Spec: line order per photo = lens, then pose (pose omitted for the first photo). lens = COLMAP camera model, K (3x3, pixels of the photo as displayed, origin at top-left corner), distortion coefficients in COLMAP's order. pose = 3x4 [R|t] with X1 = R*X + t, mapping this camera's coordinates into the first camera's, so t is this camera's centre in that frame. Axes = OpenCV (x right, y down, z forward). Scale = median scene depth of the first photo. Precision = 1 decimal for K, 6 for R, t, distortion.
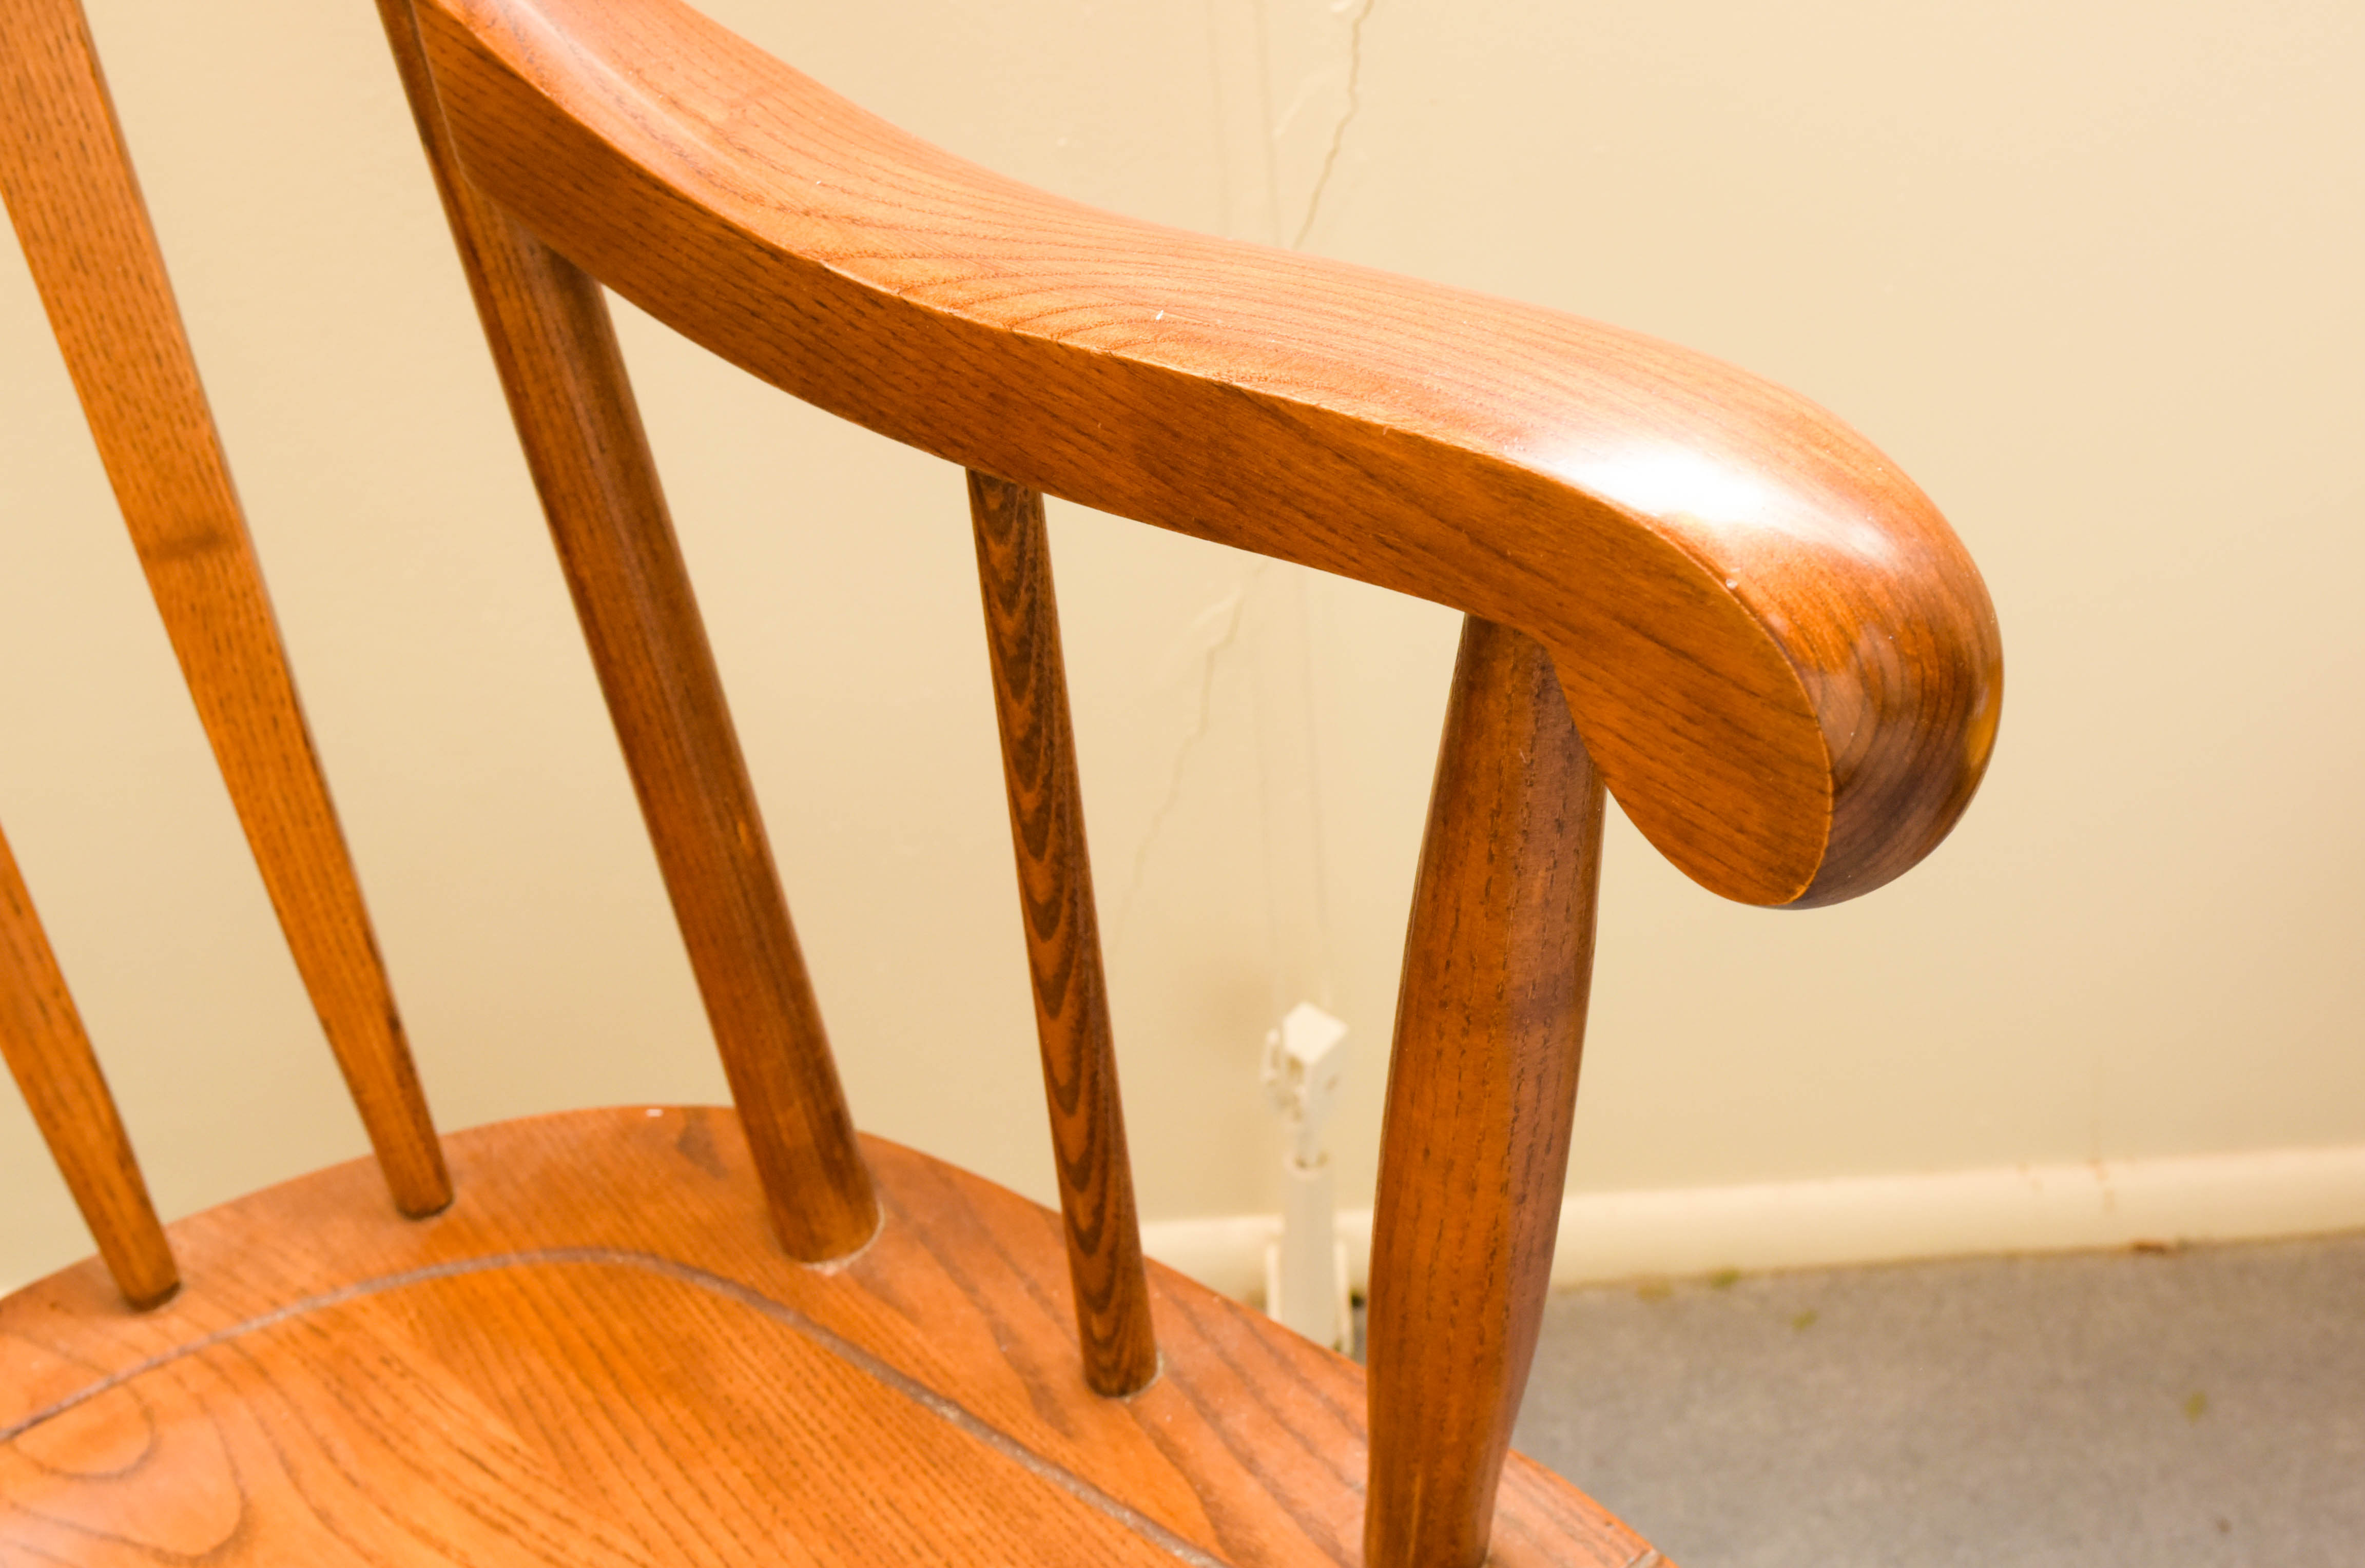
lens RADIAL K [[3607.8, 0, 1184.7], [0, 3607.8, 789.4], [0, 0, 1]] dist [-0.017267, 0.000000]
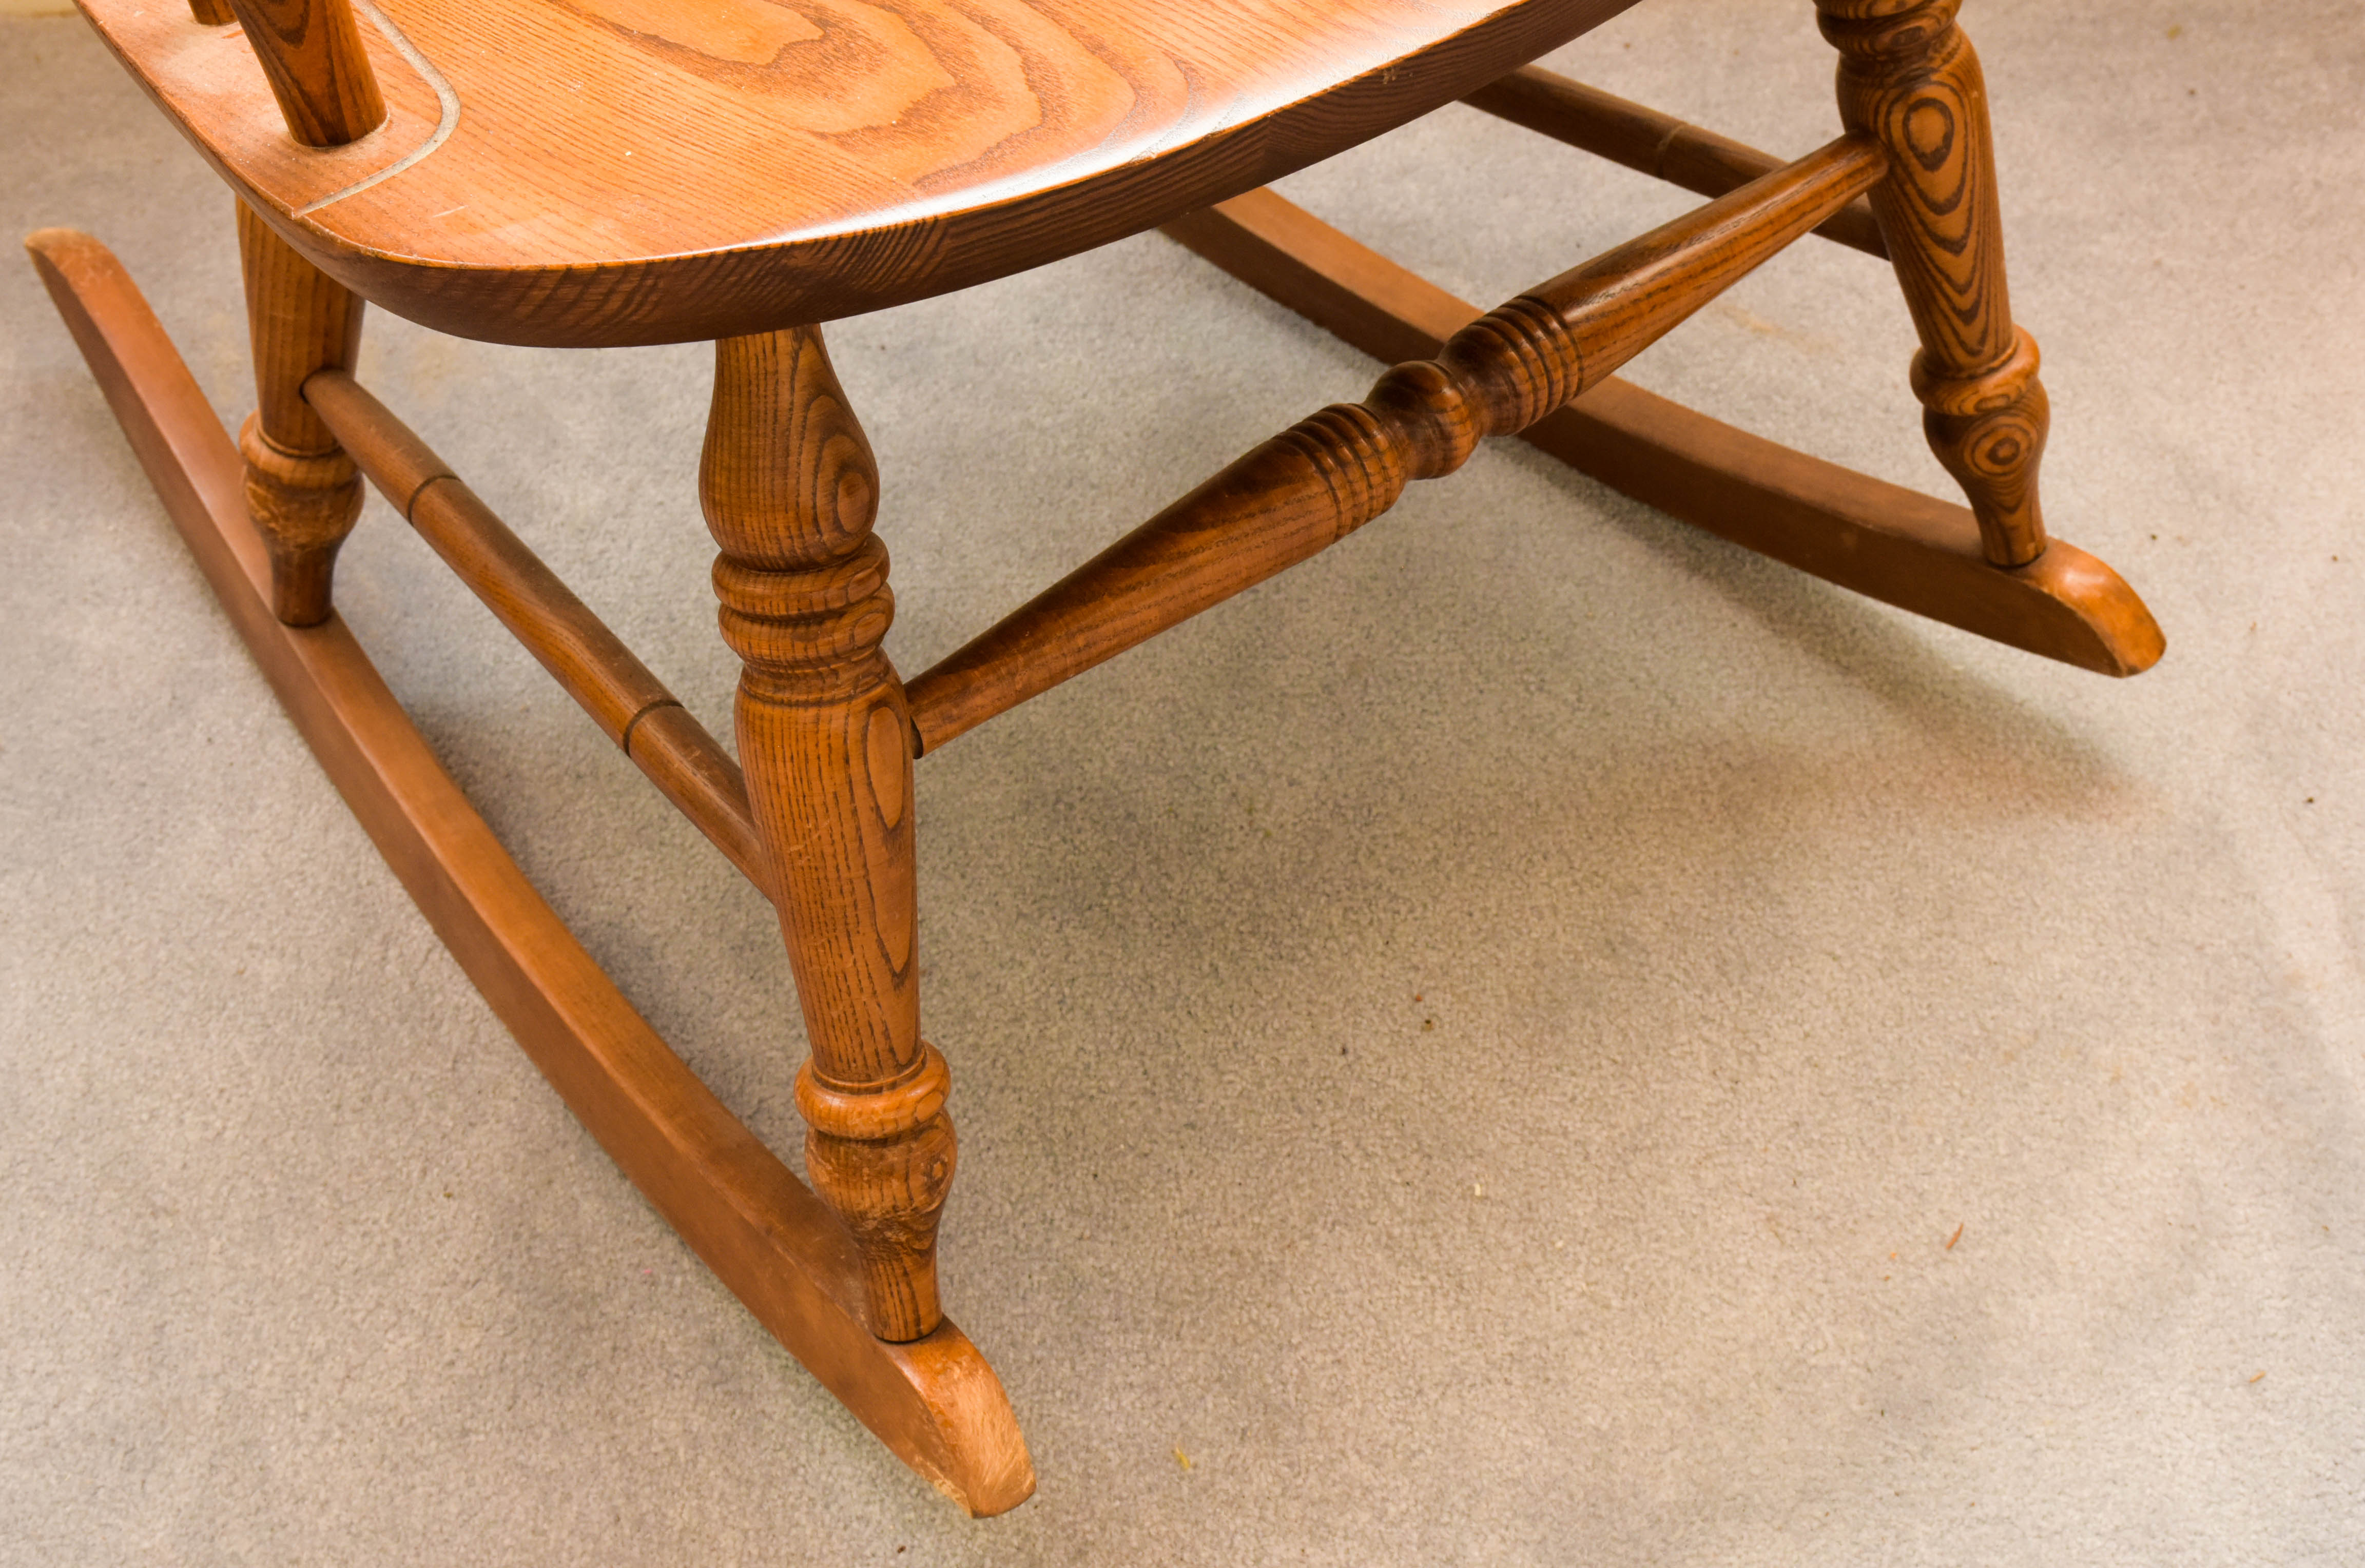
lens RADIAL K [[3435.6, 0, 1196.6], [0, 3435.6, 794.9], [0, 0, 1]] dist [-0.005381, 0.000000]
pose [[0.998866, 0.044372, 0.017231, -0.149127], [-0.044719, 0.998793, 0.020330, 0.684948], [-0.016309, -0.021078, 0.999645, -0.454207]]
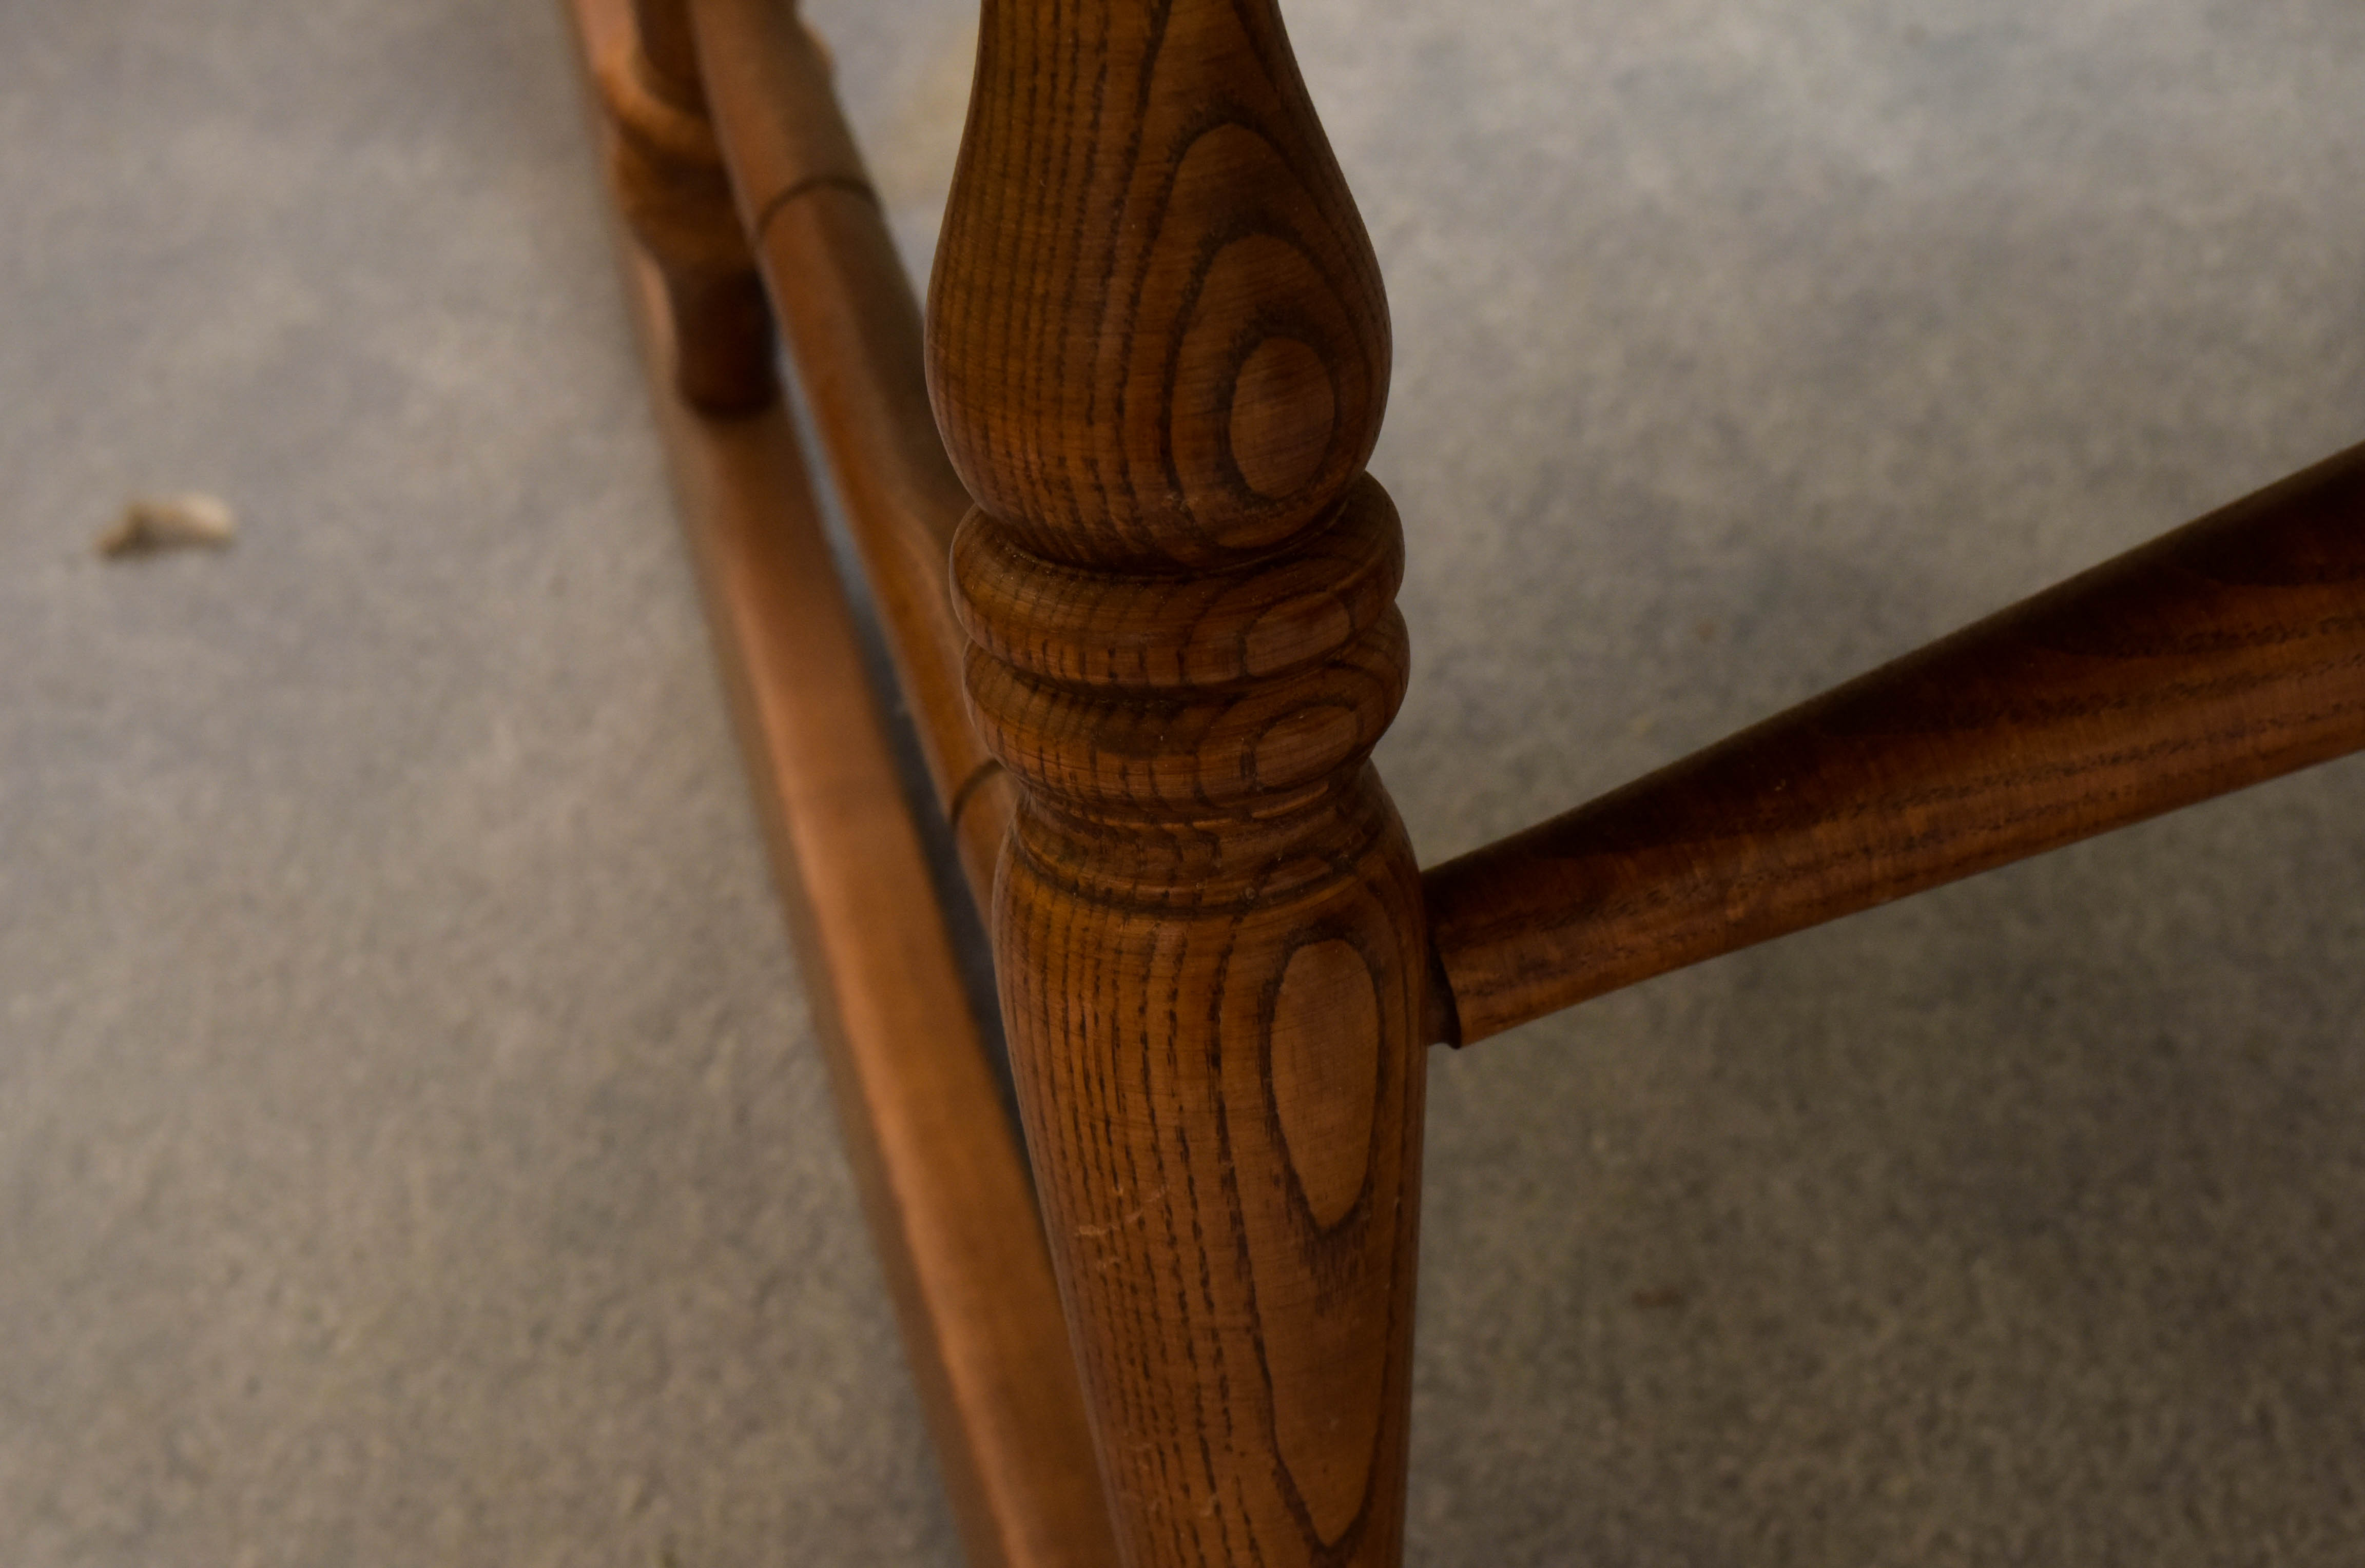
lens RADIAL K [[4222.0, 0, 1187.2], [0, 4222.0, 804.2], [0, 0, 1]] dist [-0.023607, 0.000000]
pose [[0.934884, 0.217279, -0.280680, -0.103132], [-0.192153, 0.974664, 0.114483, 0.608753], [0.298444, -0.053095, 0.952949, 0.154854]]
